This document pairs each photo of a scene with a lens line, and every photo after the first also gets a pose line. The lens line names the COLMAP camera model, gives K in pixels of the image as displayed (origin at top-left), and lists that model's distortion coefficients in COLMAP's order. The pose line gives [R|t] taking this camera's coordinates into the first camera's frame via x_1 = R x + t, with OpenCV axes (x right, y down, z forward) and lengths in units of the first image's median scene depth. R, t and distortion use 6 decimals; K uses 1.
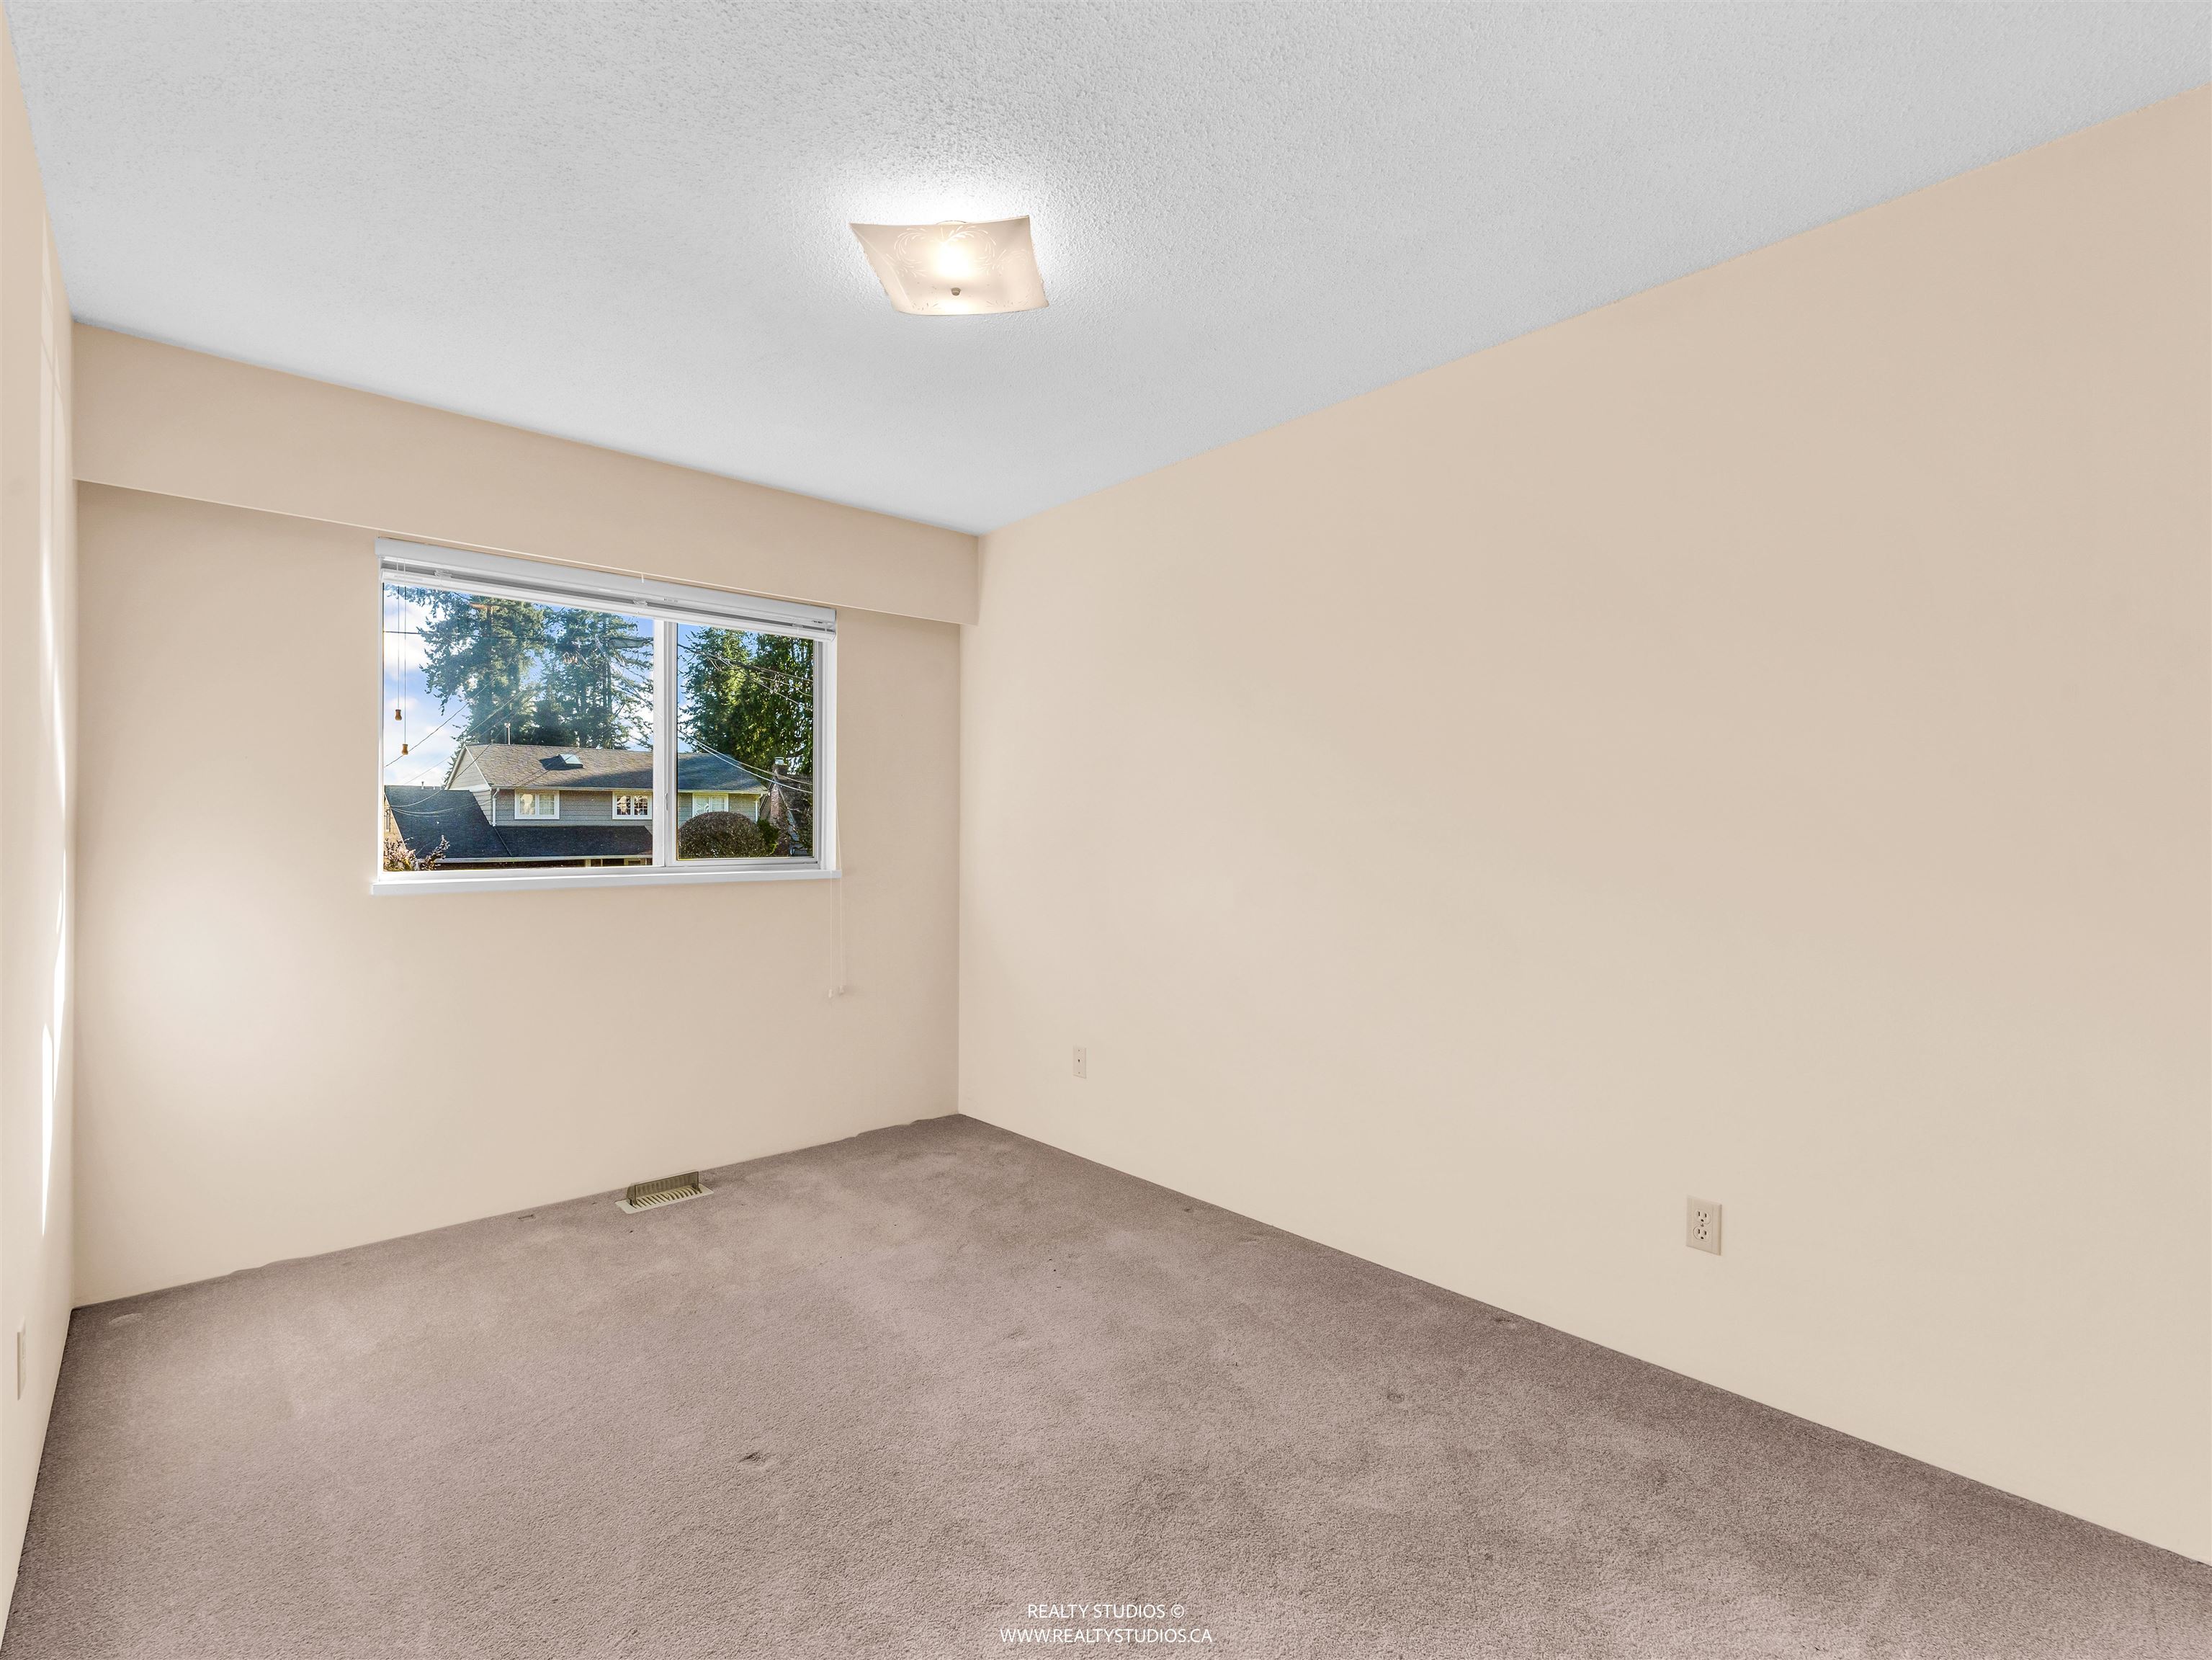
lens RADIAL K [[1036.8, 0, 1100.7], [0, 1036.8, 816.5], [0, 0, 1]] dist [-0.002858, -0.000553]
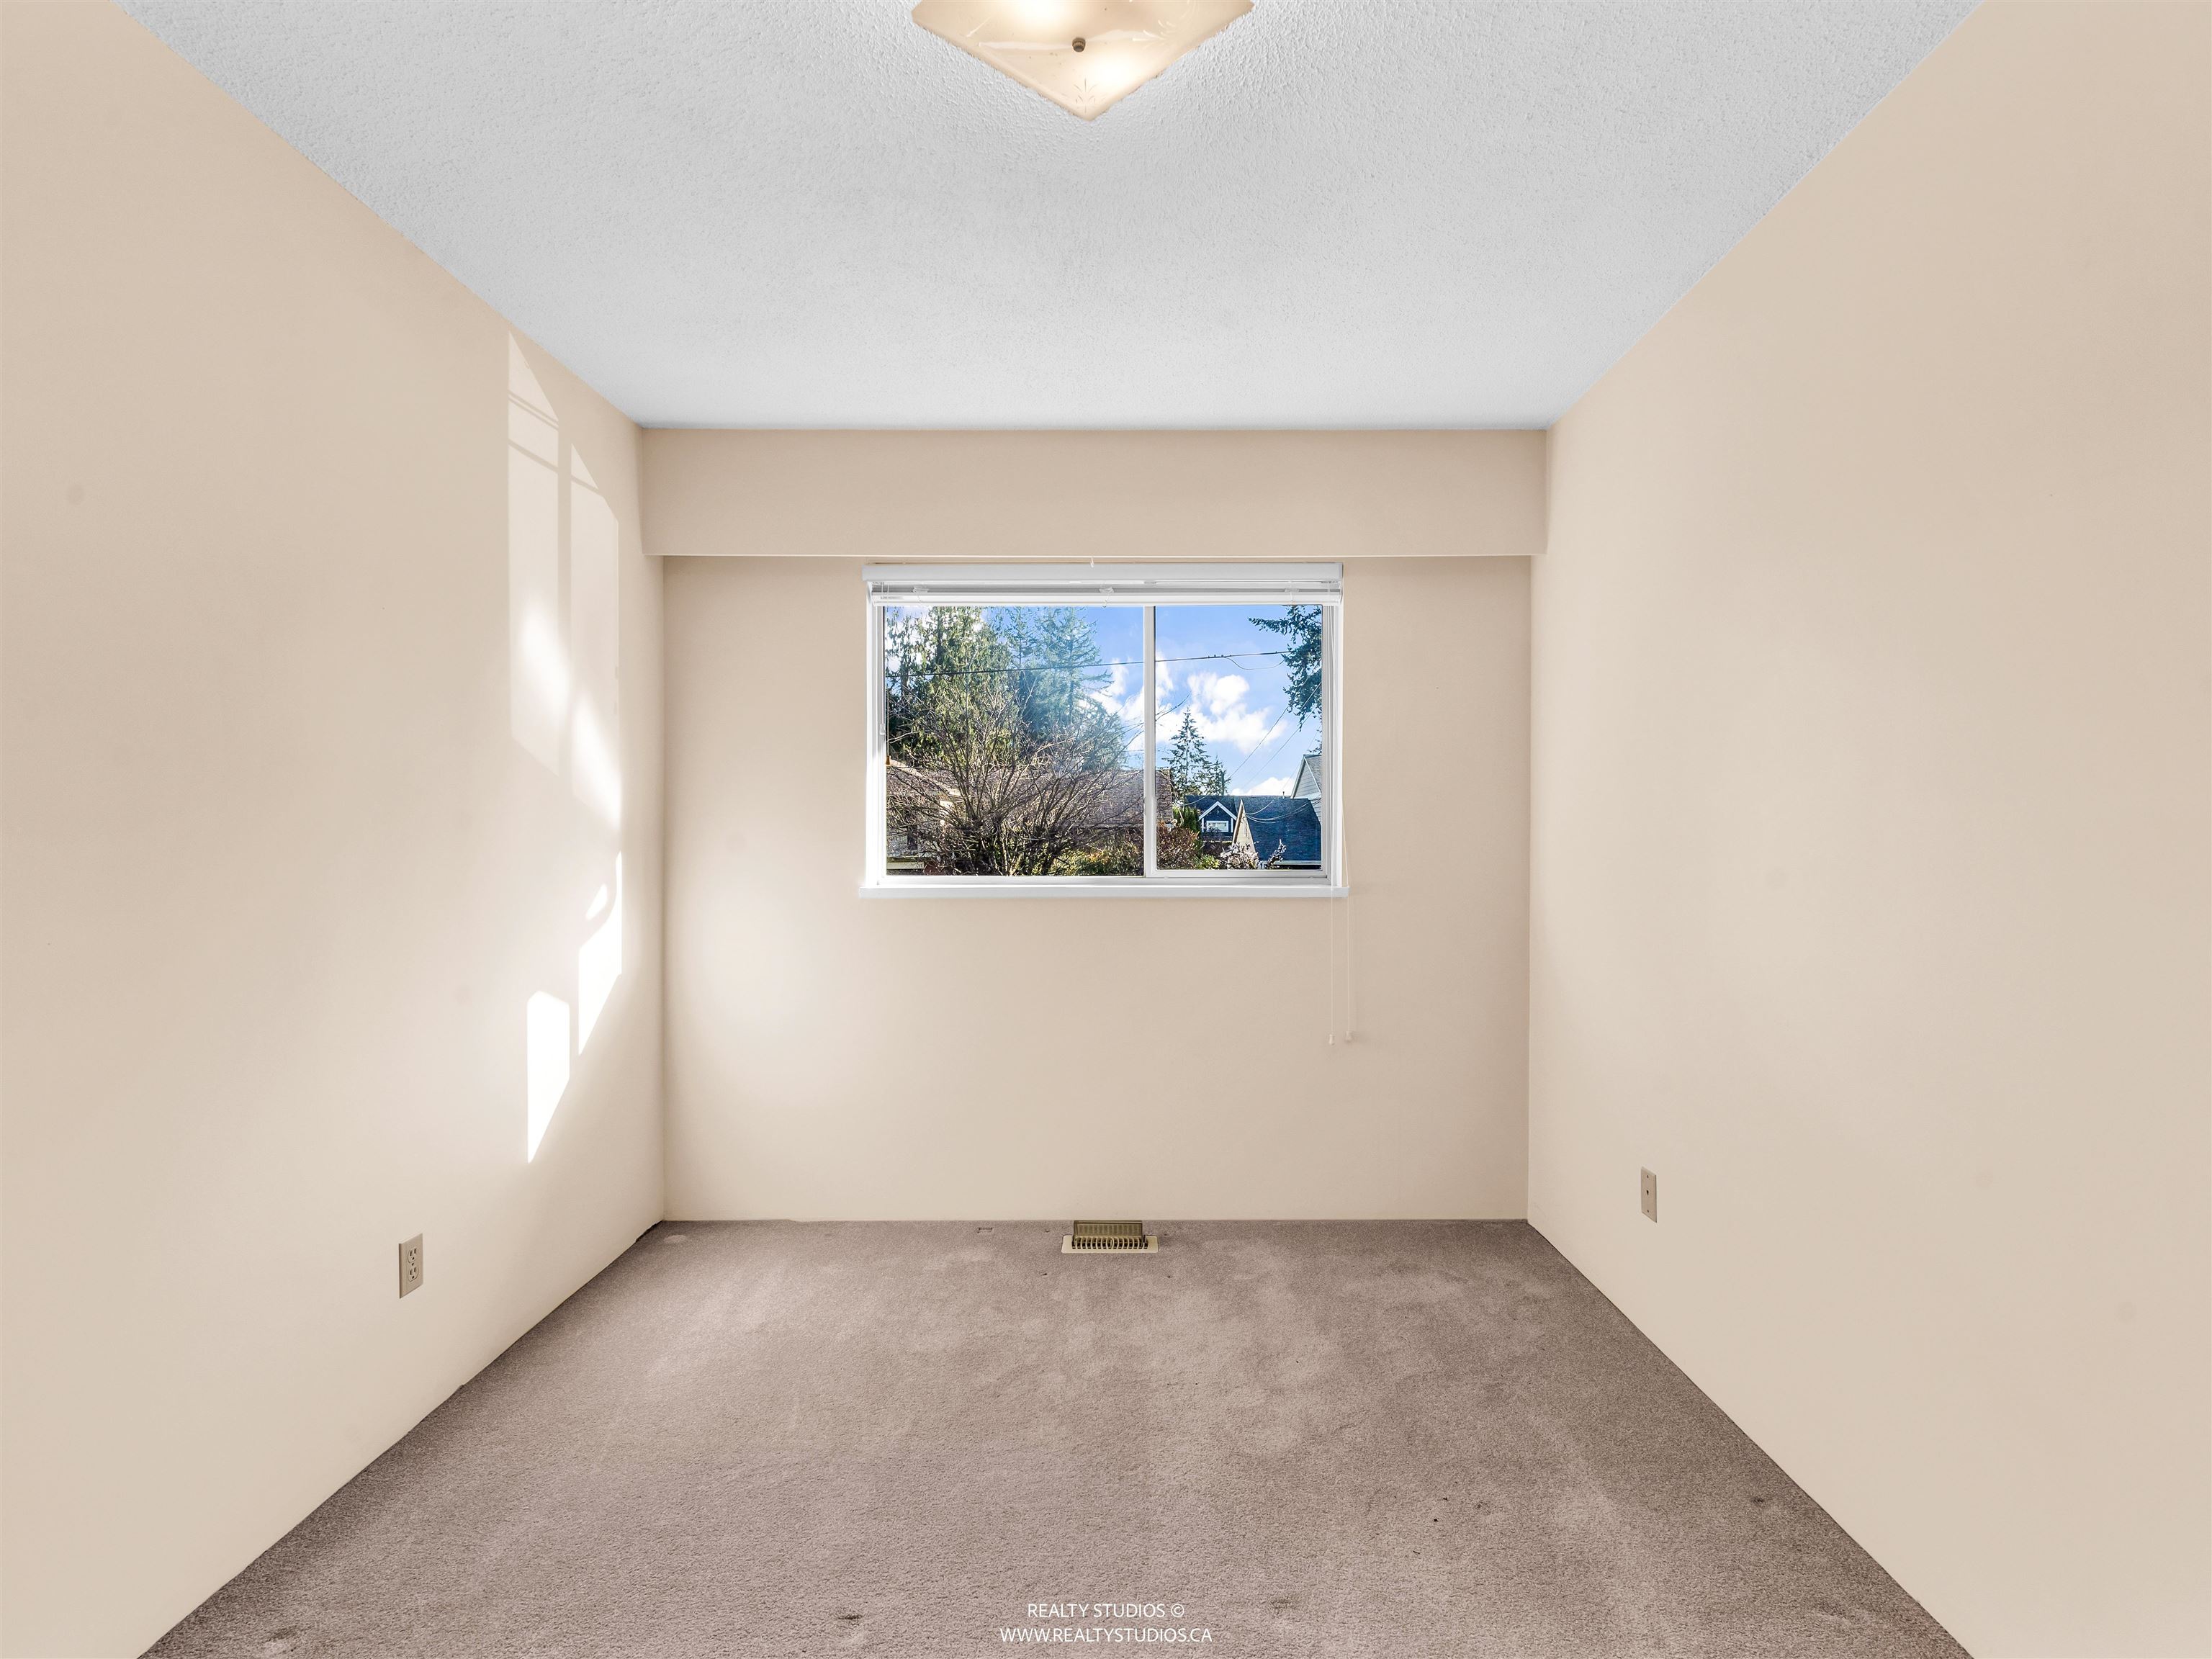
lens RADIAL K [[1085.5, 0, 1109.6], [0, 1085.5, 837.8], [0, 0, 1]] dist [-0.000017, -0.000201]
pose [[0.729957, 0.002734, -0.683488, 0.180439], [0.008023, 0.999889, 0.012568, 0.000904], [0.683446, -0.014658, 0.729854, 0.249333]]
